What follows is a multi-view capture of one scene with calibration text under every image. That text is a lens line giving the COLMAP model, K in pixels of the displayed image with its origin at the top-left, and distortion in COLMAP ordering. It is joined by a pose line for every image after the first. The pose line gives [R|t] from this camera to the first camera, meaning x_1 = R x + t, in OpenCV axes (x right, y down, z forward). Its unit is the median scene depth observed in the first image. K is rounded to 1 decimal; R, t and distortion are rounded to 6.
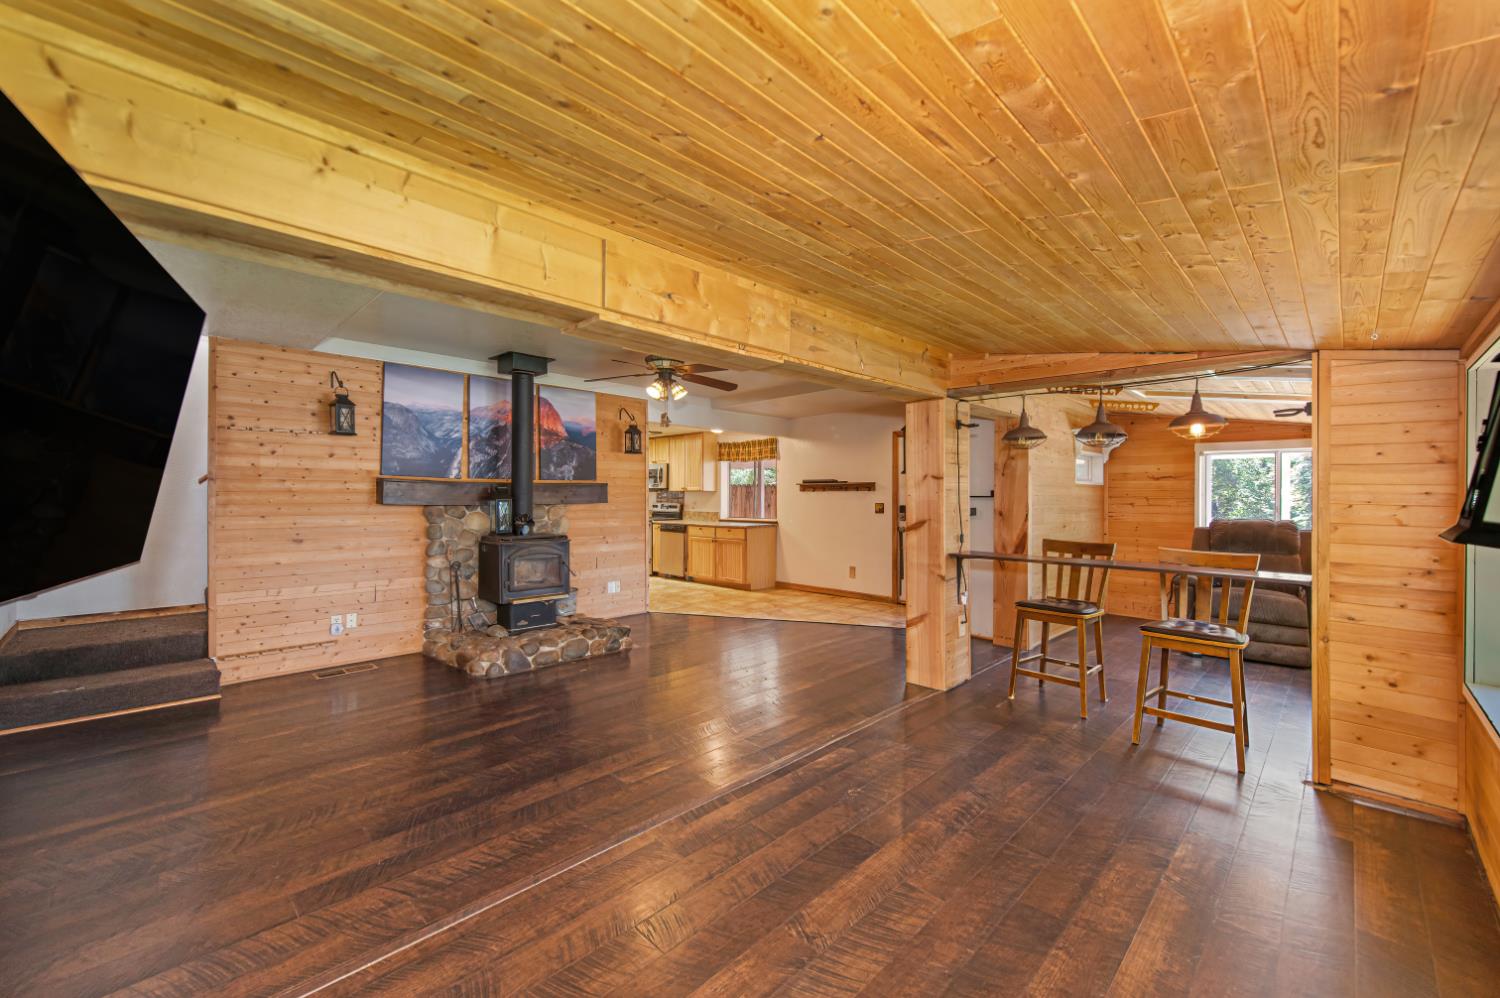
lens RADIAL K [[594.6, 0, 738.1], [0, 594.6, 486.5], [0, 0, 1]] dist [0.013244, -0.000323]
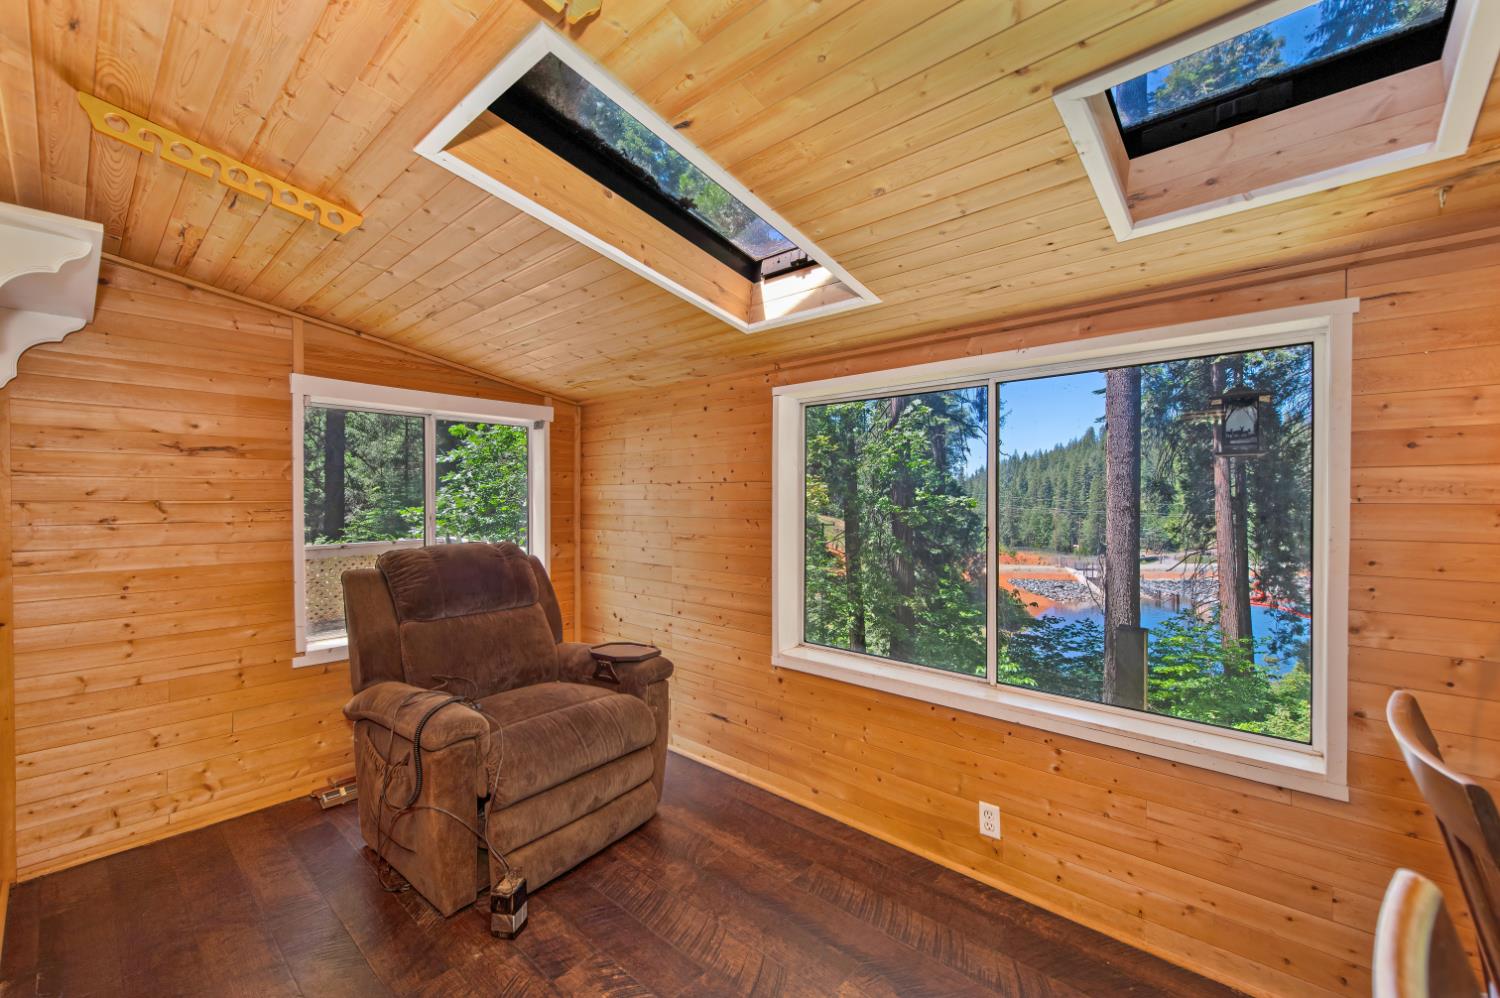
lens RADIAL K [[597.0, 0, 754.8], [0, 597.0, 500.7], [0, 0, 1]] dist [0.016060, -0.005016]
pose [[-0.075924, -0.010521, 0.997058, 0.354014], [-0.014467, 0.999851, 0.009448, 0.011617], [-0.997009, -0.013707, -0.076065, 0.812415]]
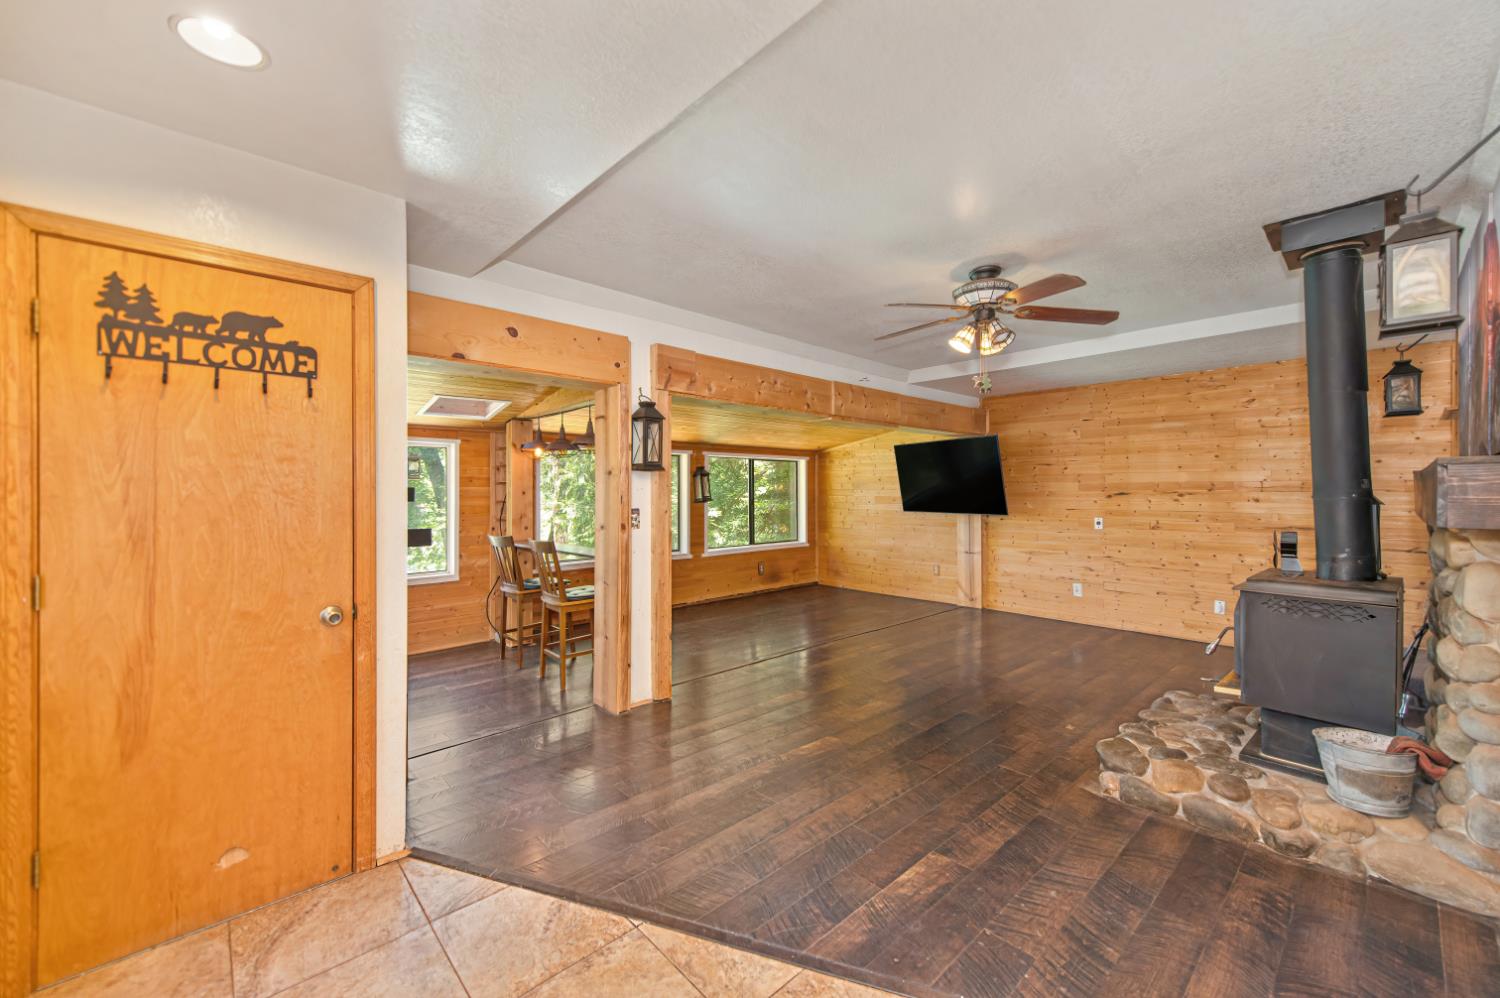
lens RADIAL K [[585.6, 0, 743.3], [0, 585.6, 493.1], [0, 0, 1]] dist [0.011726, -0.000604]
pose [[-0.999264, -0.001053, 0.038334, 0.105254], [-0.001535, 0.999920, -0.012534, 0.017372], [-0.038318, -0.012584, -0.999186, 1.468290]]
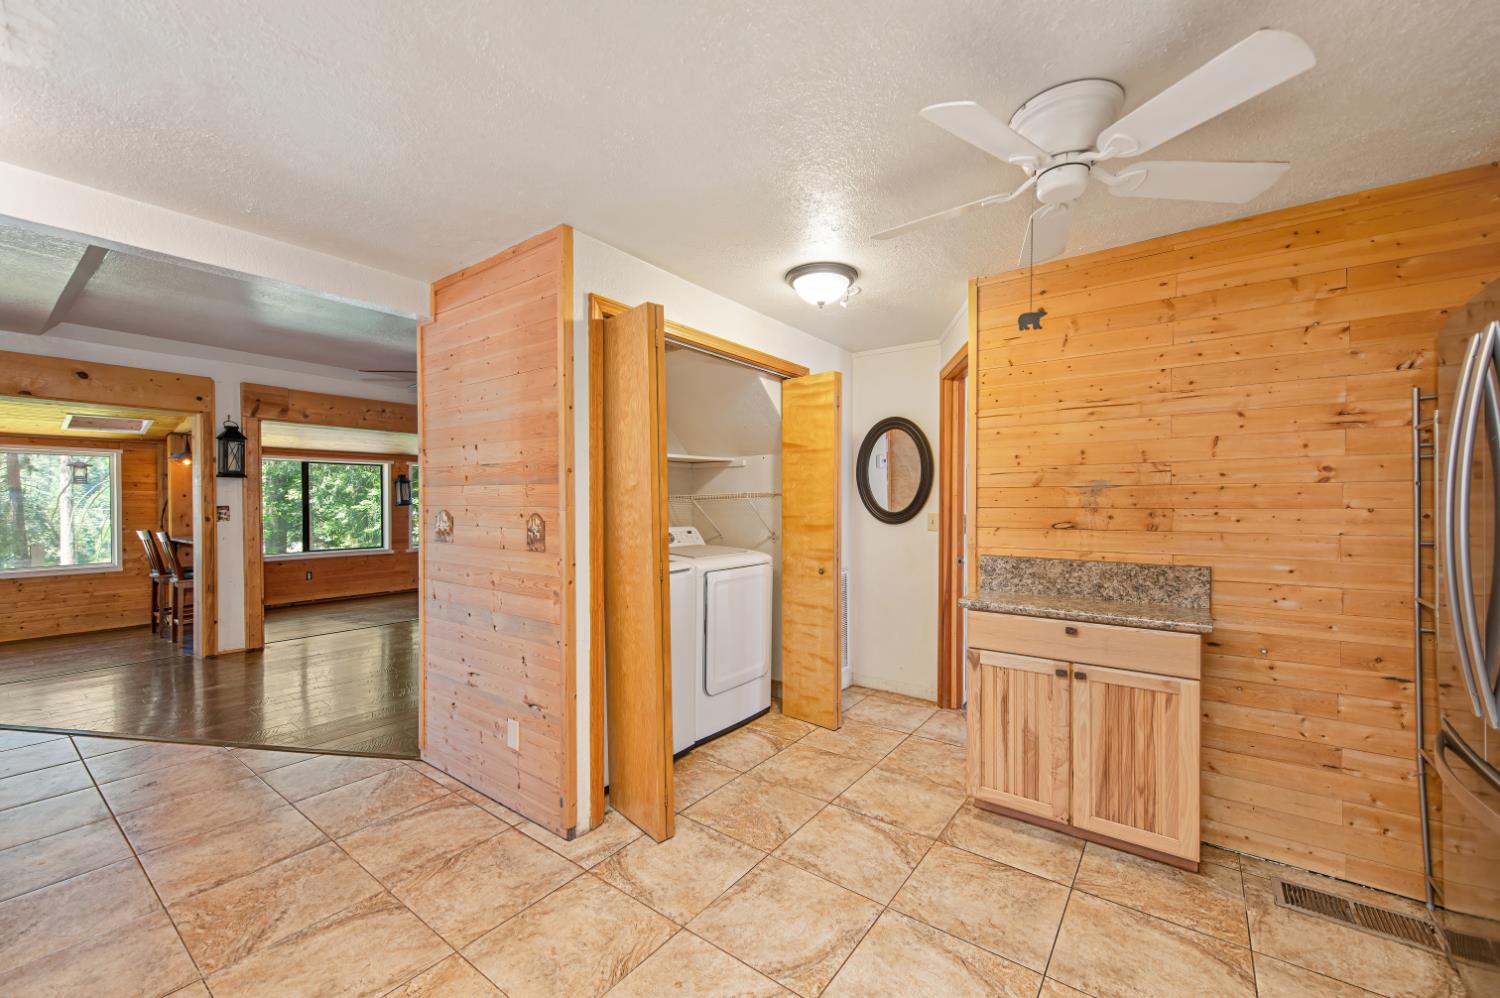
lens RADIAL K [[598.3, 0, 752.0], [0, 598.3, 504.1], [0, 0, 1]] dist [0.016858, -0.005229]
pose [[-0.988618, -0.000557, -0.150446, -0.406718], [0.000703, 0.999965, -0.008320, 0.032482], [0.150446, -0.008331, -0.988583, 1.839475]]
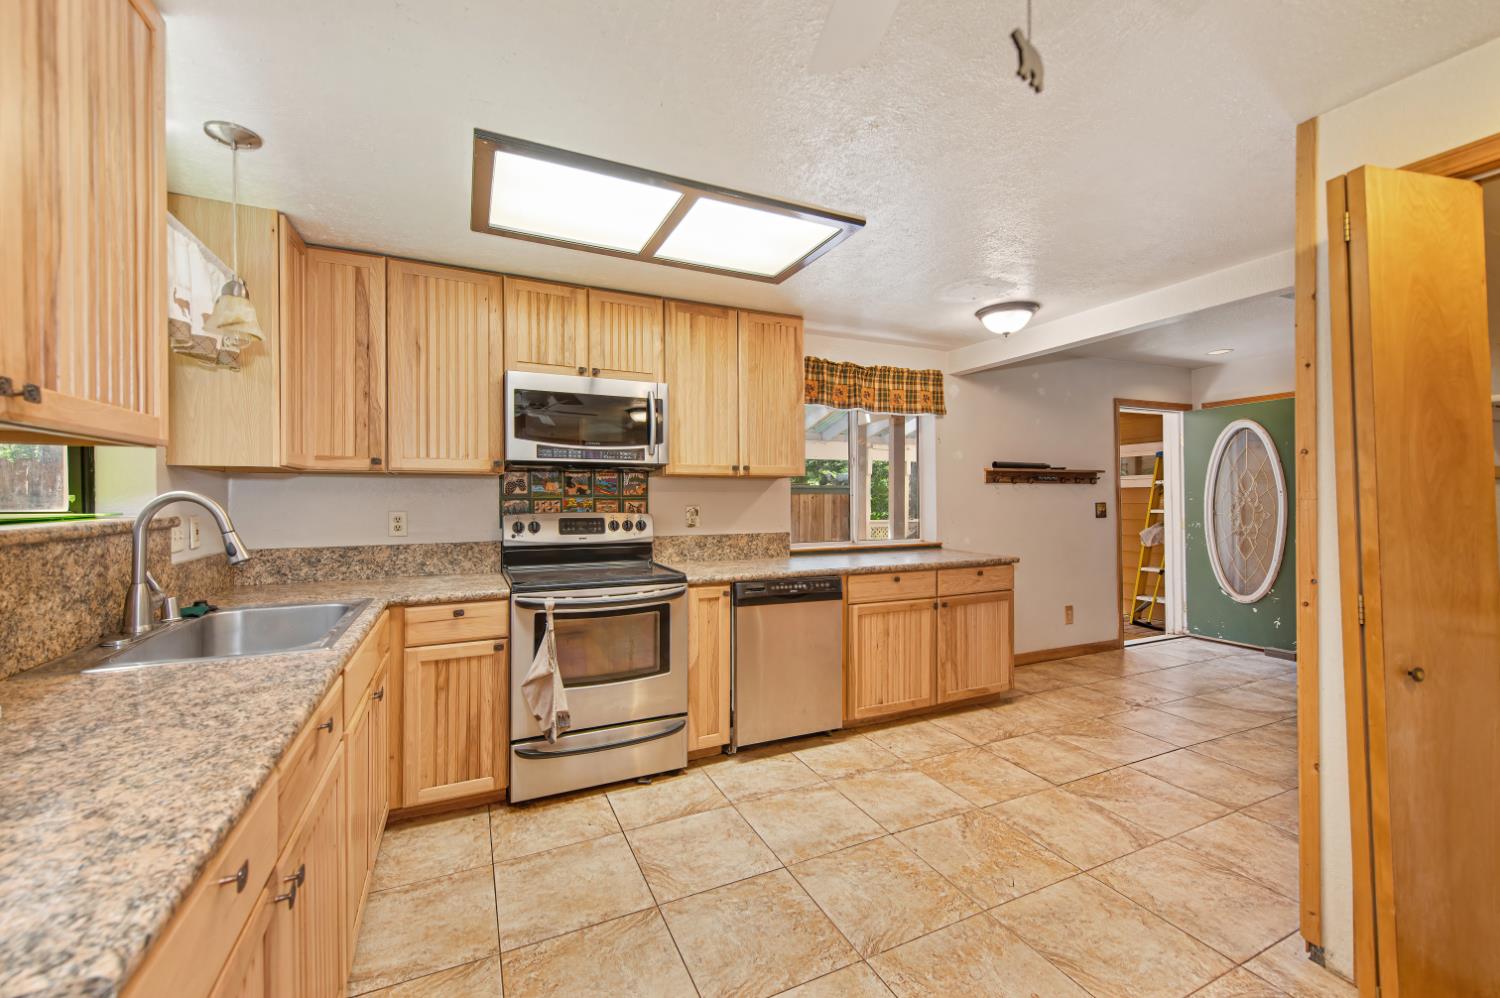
lens RADIAL K [[618.1, 0, 745.8], [0, 618.1, 496.7], [0, 0, 1]] dist [0.025554, -0.008344]
pose [[0.331762, -0.004112, 0.943354, -0.749450], [-0.014039, 0.999858, 0.009295, 0.028315], [-0.943259, -0.016328, 0.331657, 1.569539]]
